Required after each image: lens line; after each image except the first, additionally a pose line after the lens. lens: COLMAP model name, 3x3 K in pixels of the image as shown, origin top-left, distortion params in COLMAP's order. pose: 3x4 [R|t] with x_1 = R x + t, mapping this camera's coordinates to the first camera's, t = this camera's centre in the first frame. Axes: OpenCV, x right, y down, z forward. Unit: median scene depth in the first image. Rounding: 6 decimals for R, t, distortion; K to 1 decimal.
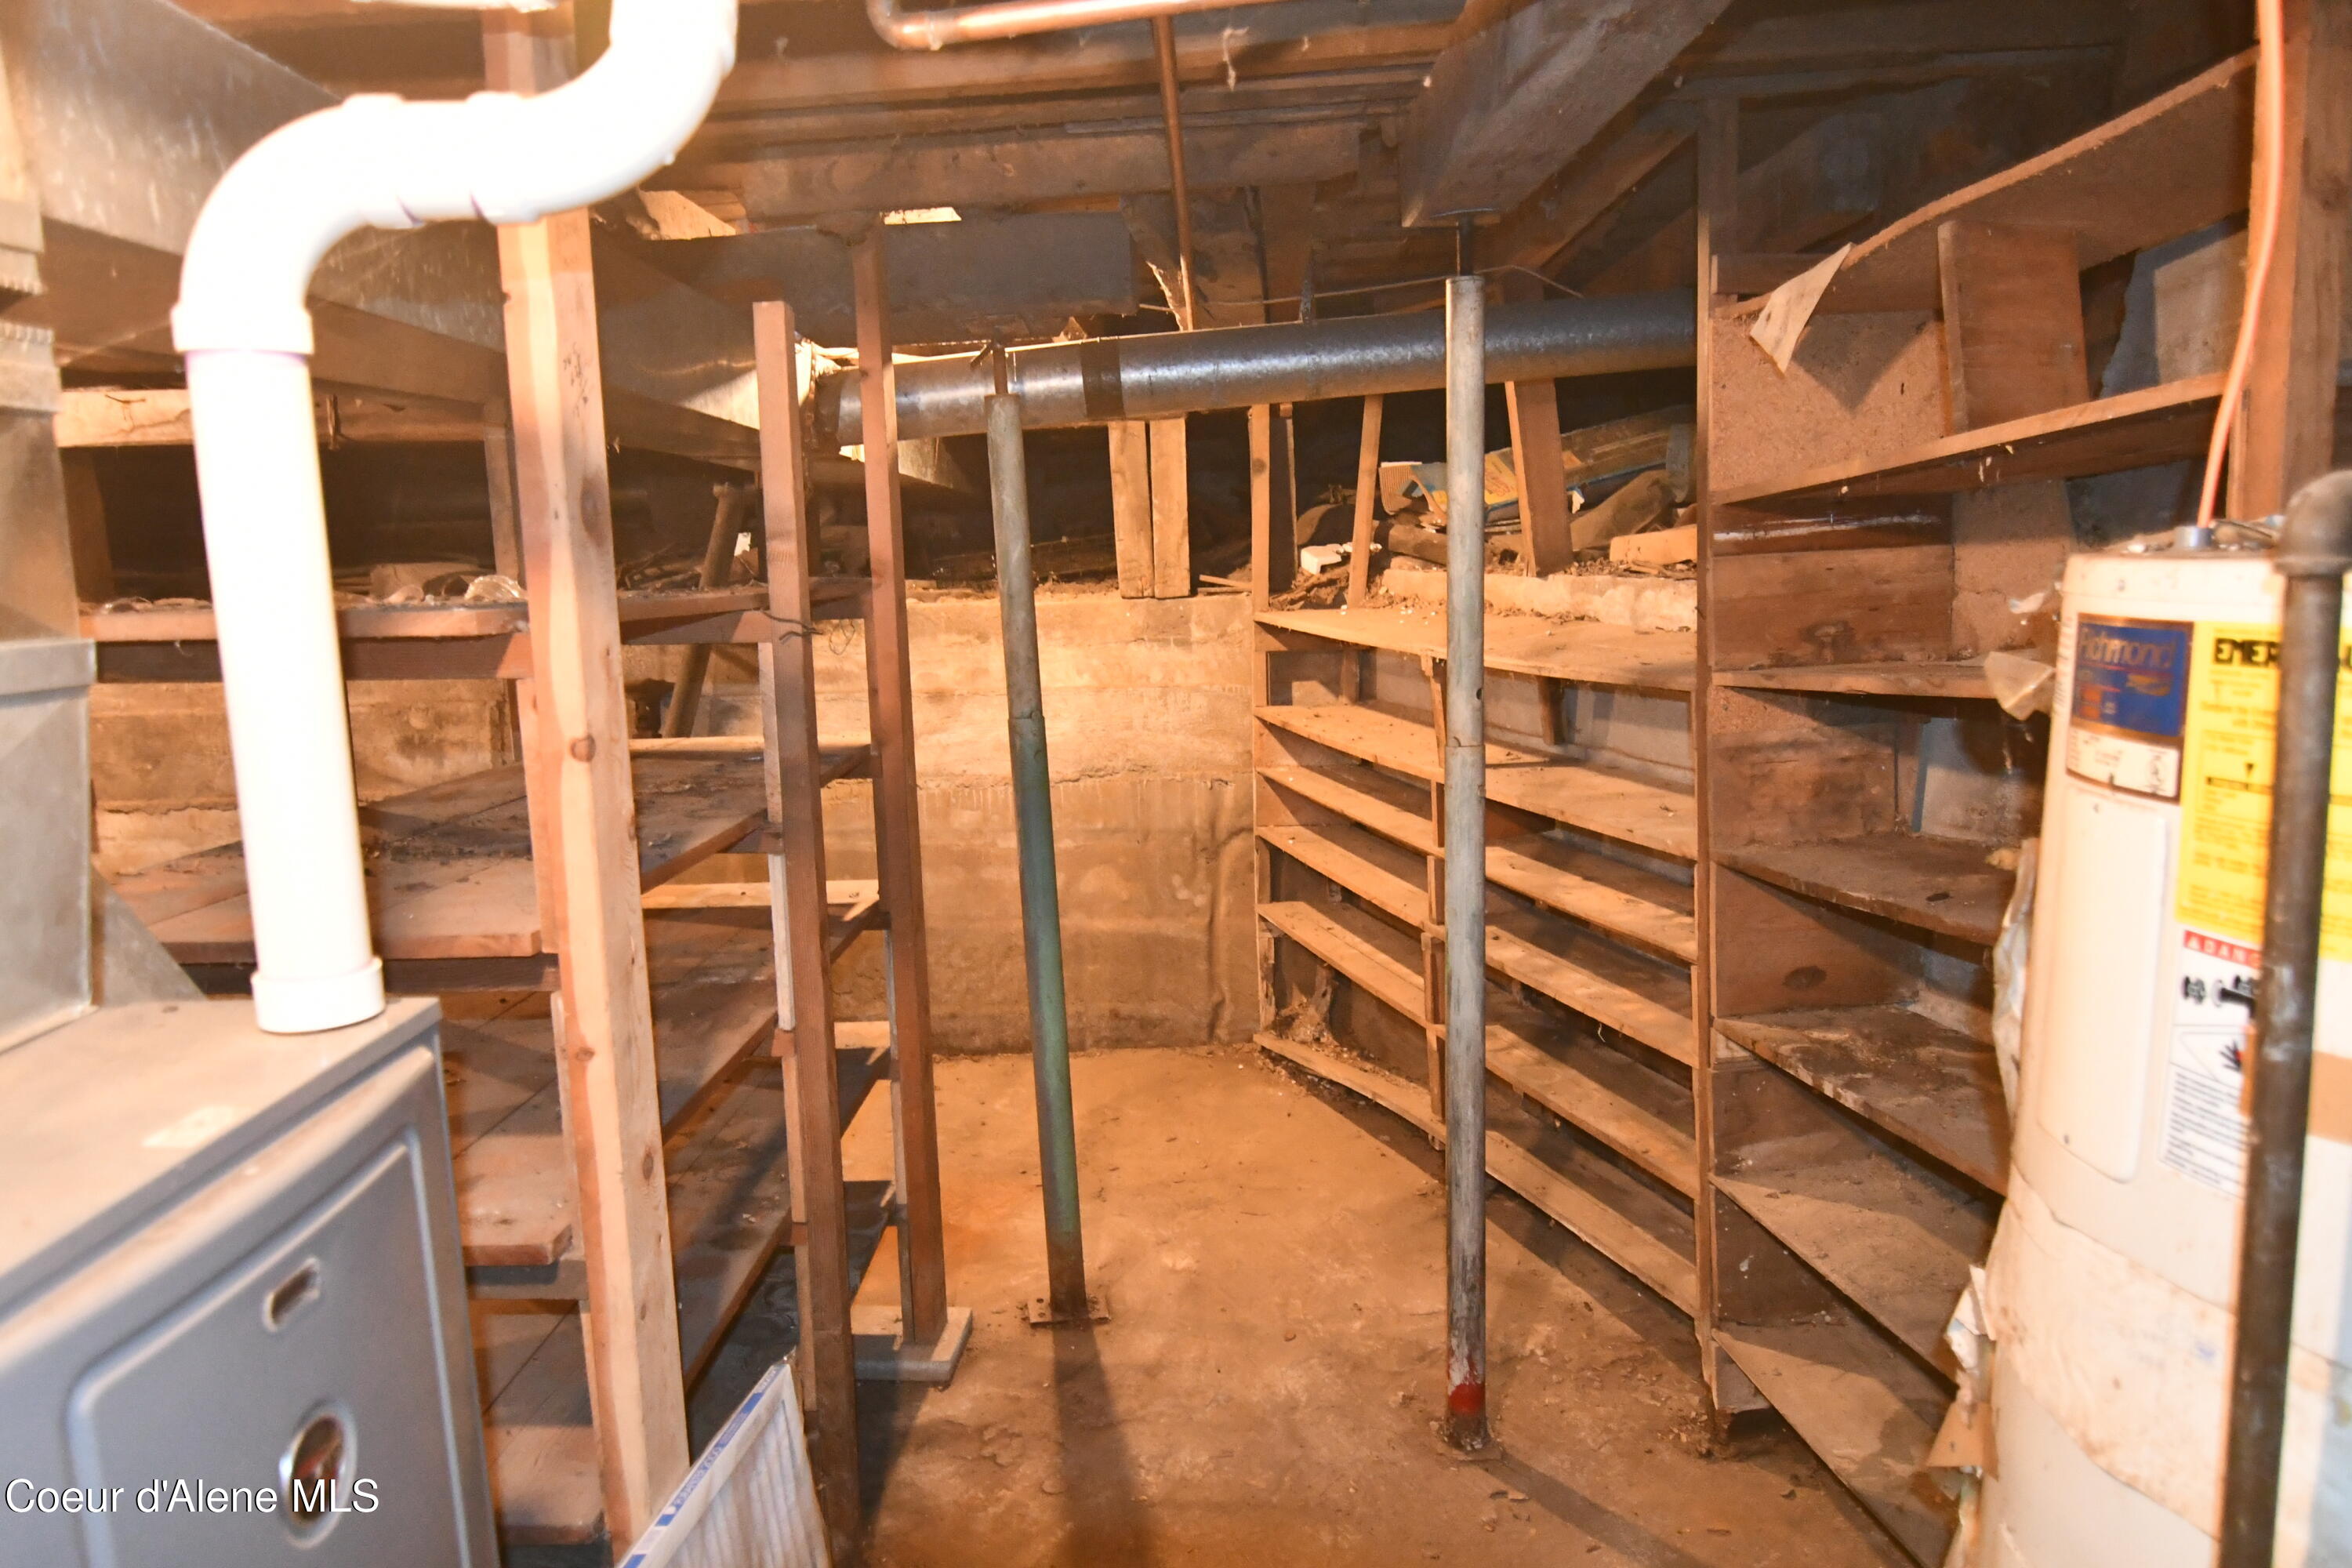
lens RADIAL K [[1523.4, 0, 1175.9], [0, 1523.4, 779.4], [0, 0, 1]] dist [0.006040, -0.018457]
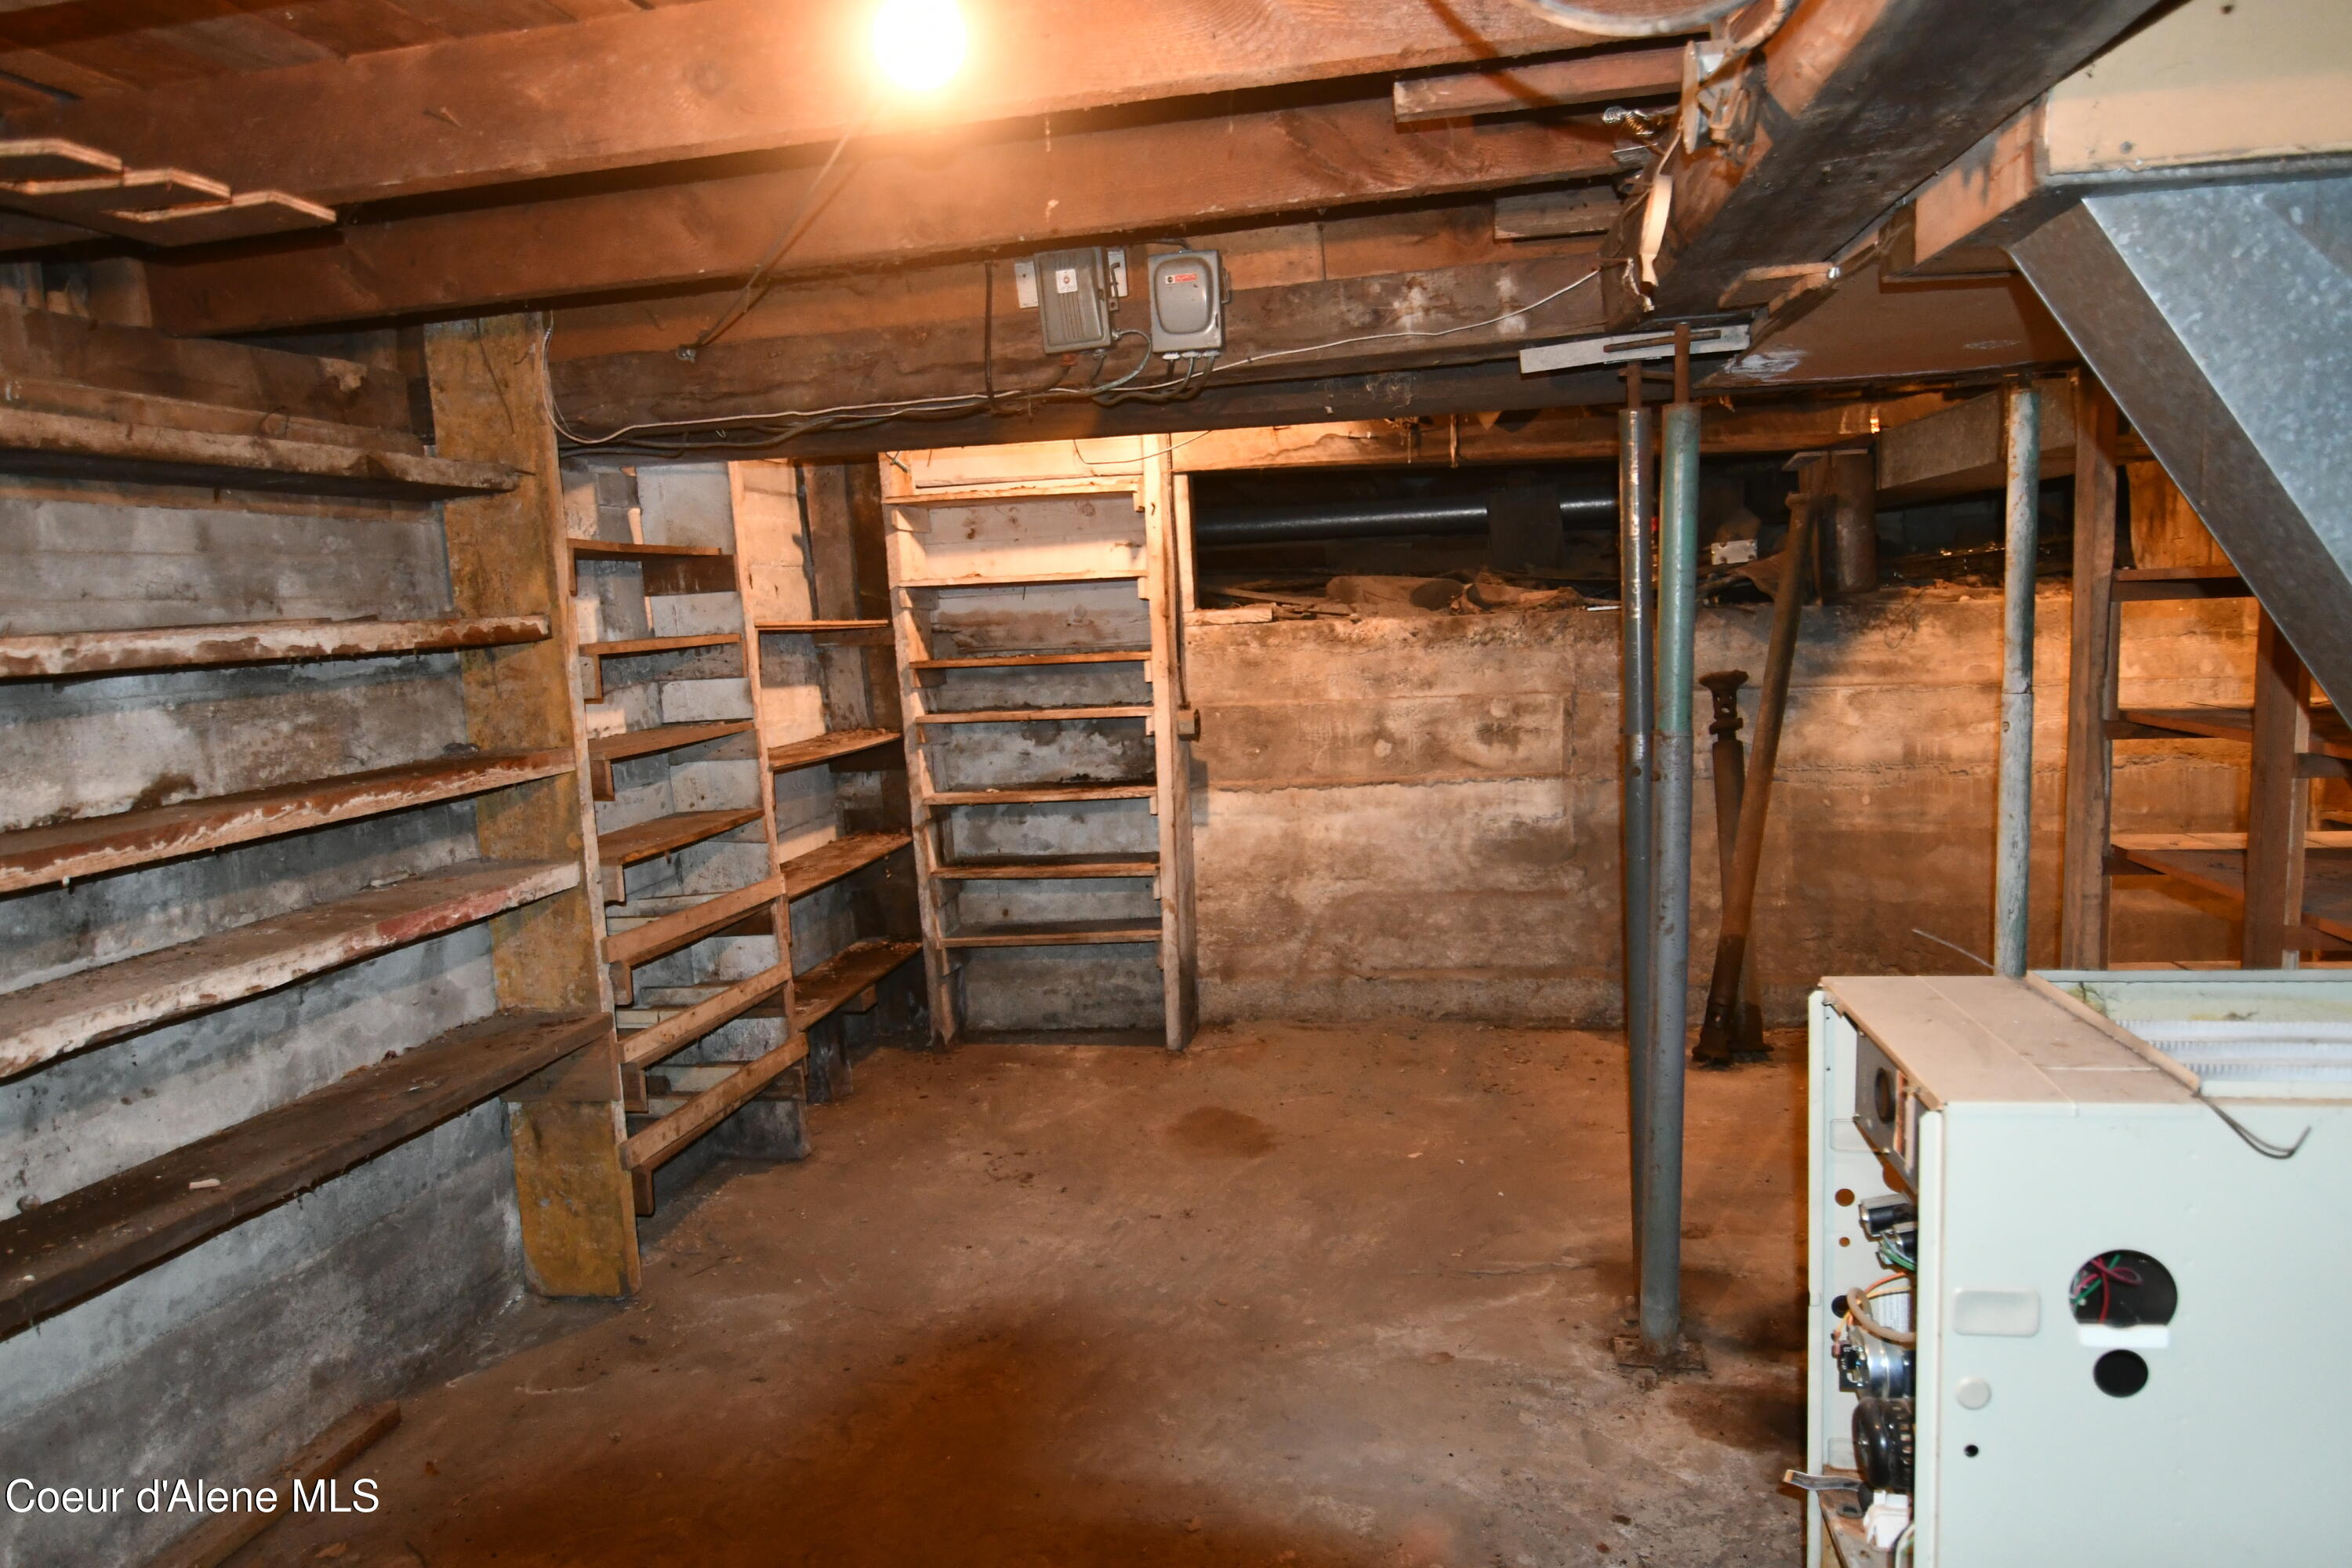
lens RADIAL K [[1523.4, 0, 1175.0], [0, 1523.4, 785.3], [0, 0, 1]] dist [0.006040, -0.018457]
pose [[0.990850, 0.005519, -0.134853, -0.579978], [-0.008754, 0.999688, -0.023407, 0.044189], [0.134681, 0.024373, 0.990589, -0.131121]]
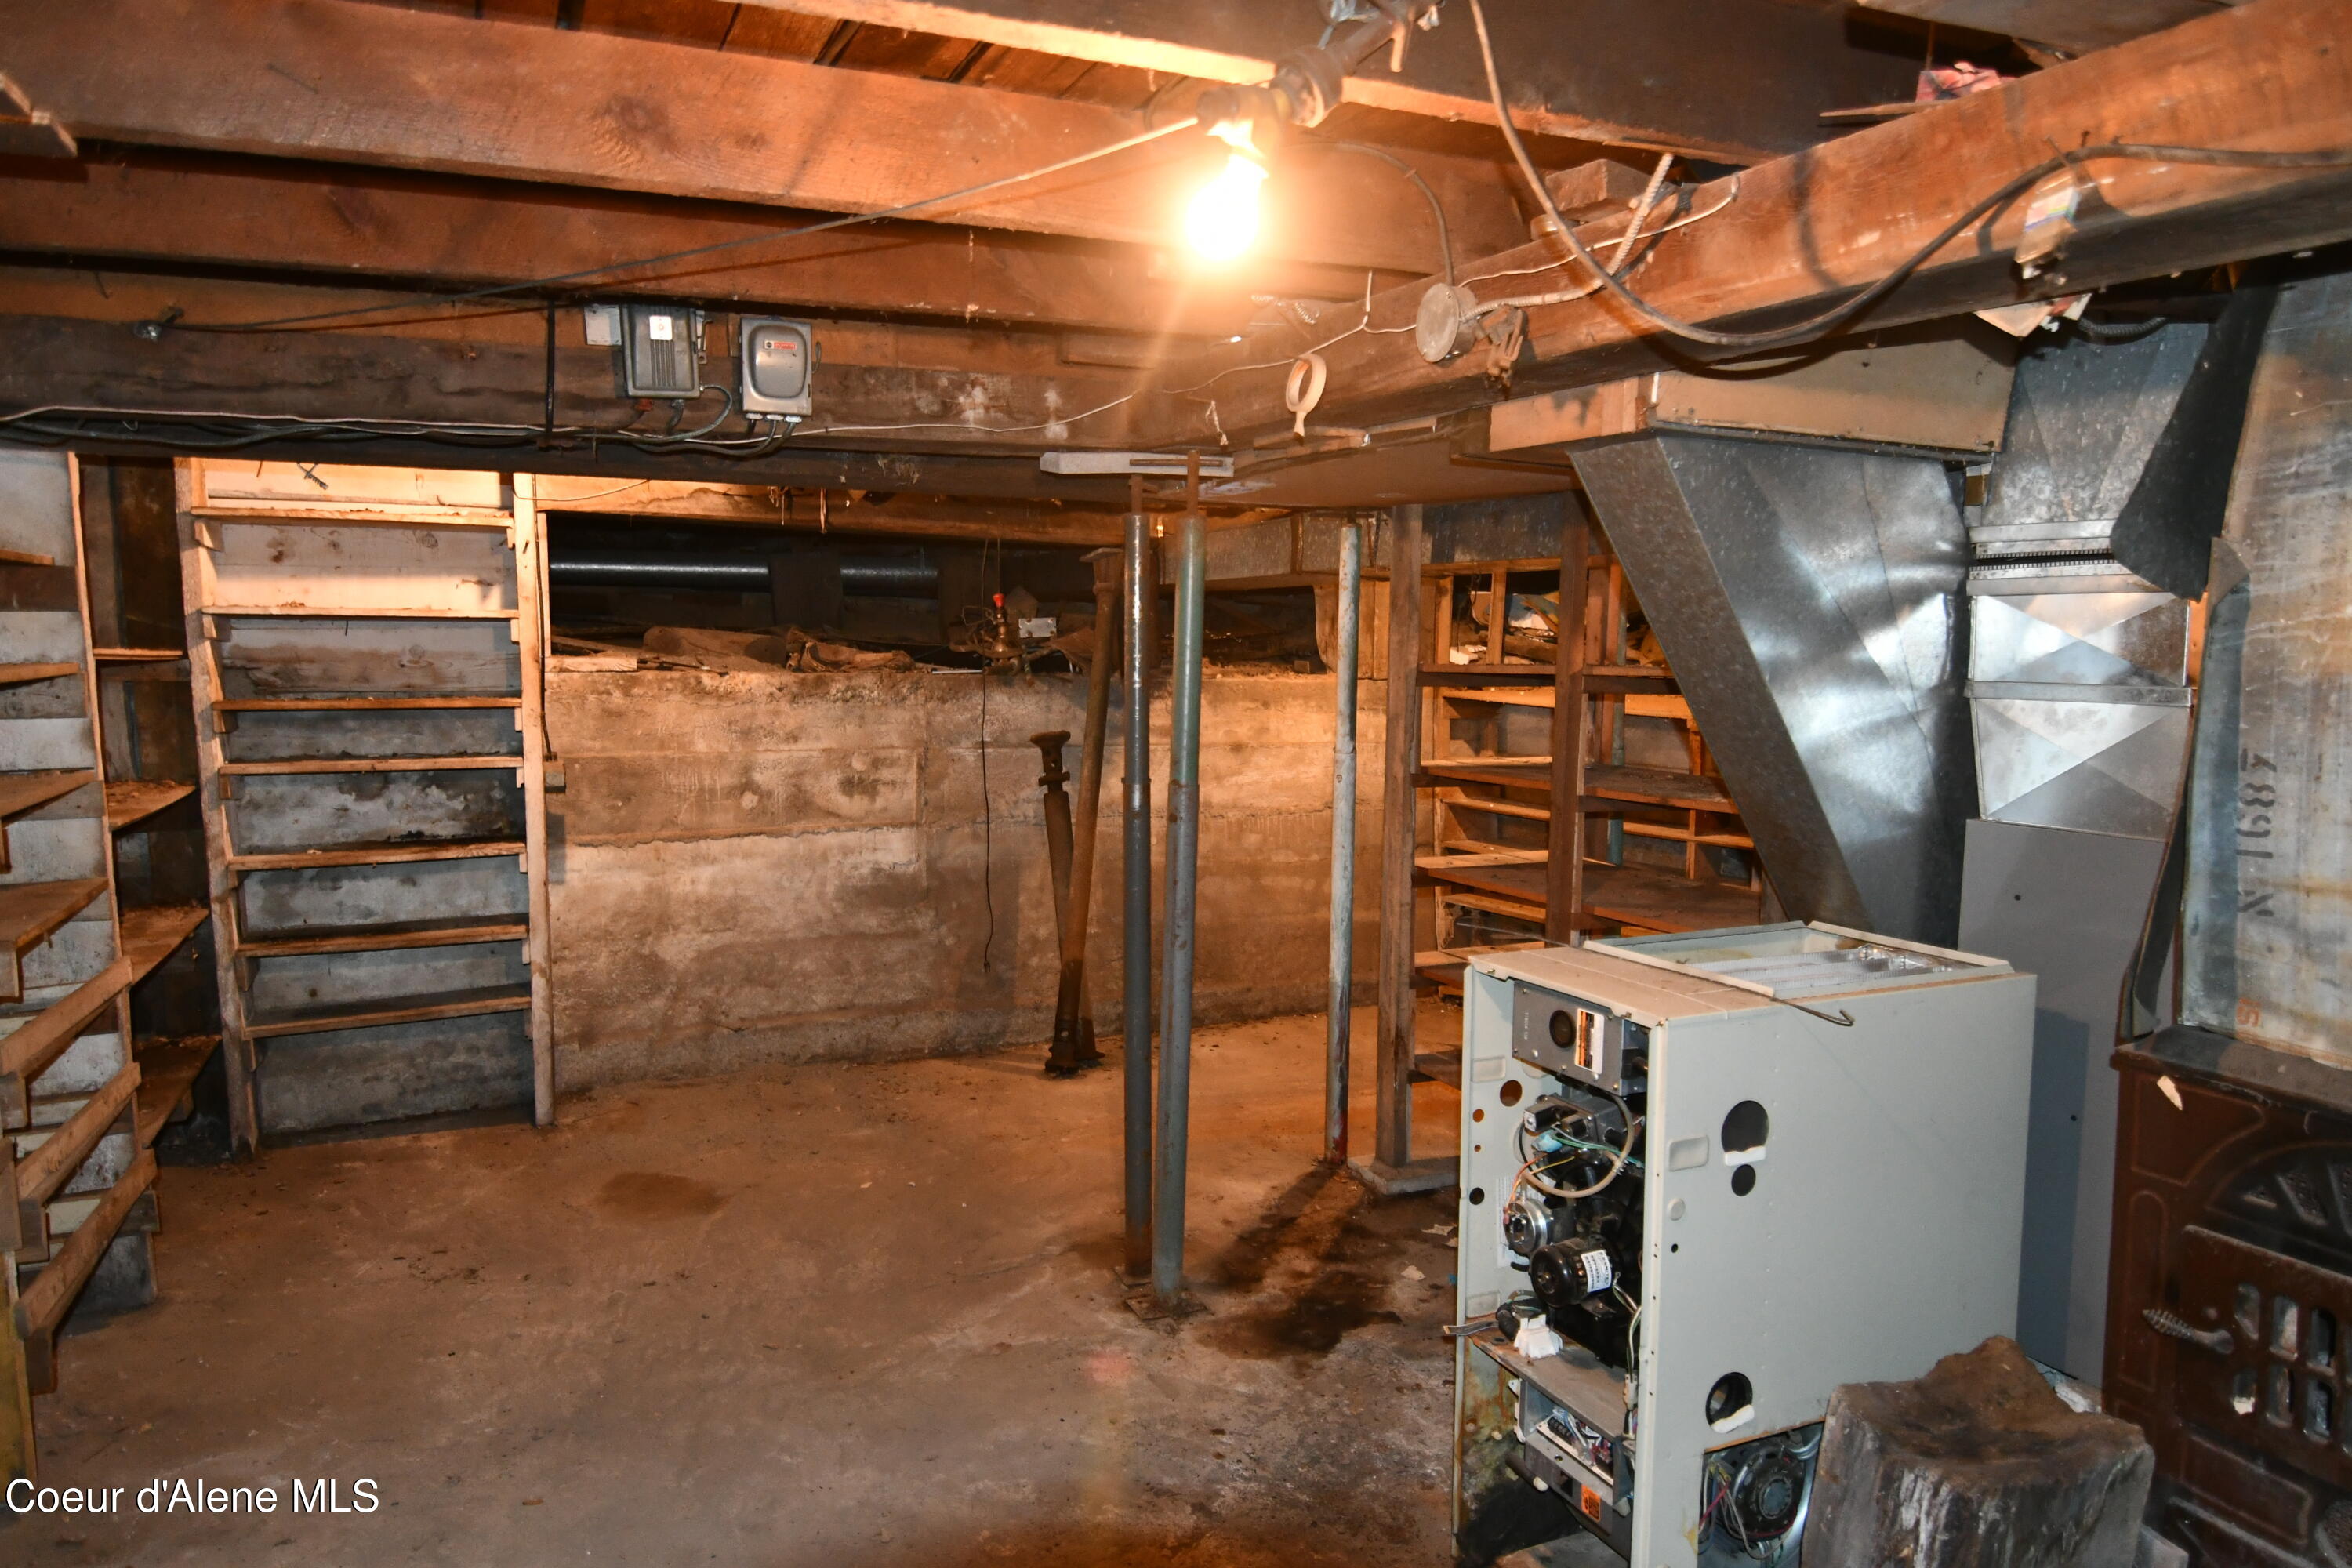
lens RADIAL K [[1523.4, 0, 1176.4], [0, 1523.4, 785.3], [0, 0, 1]] dist [0.006040, -0.018457]
pose [[0.891982, -0.000855, 0.452071, -0.810273], [0.028178, 0.998159, -0.053710, 0.048345], [-0.451193, 0.060647, 0.890363, -0.159754]]
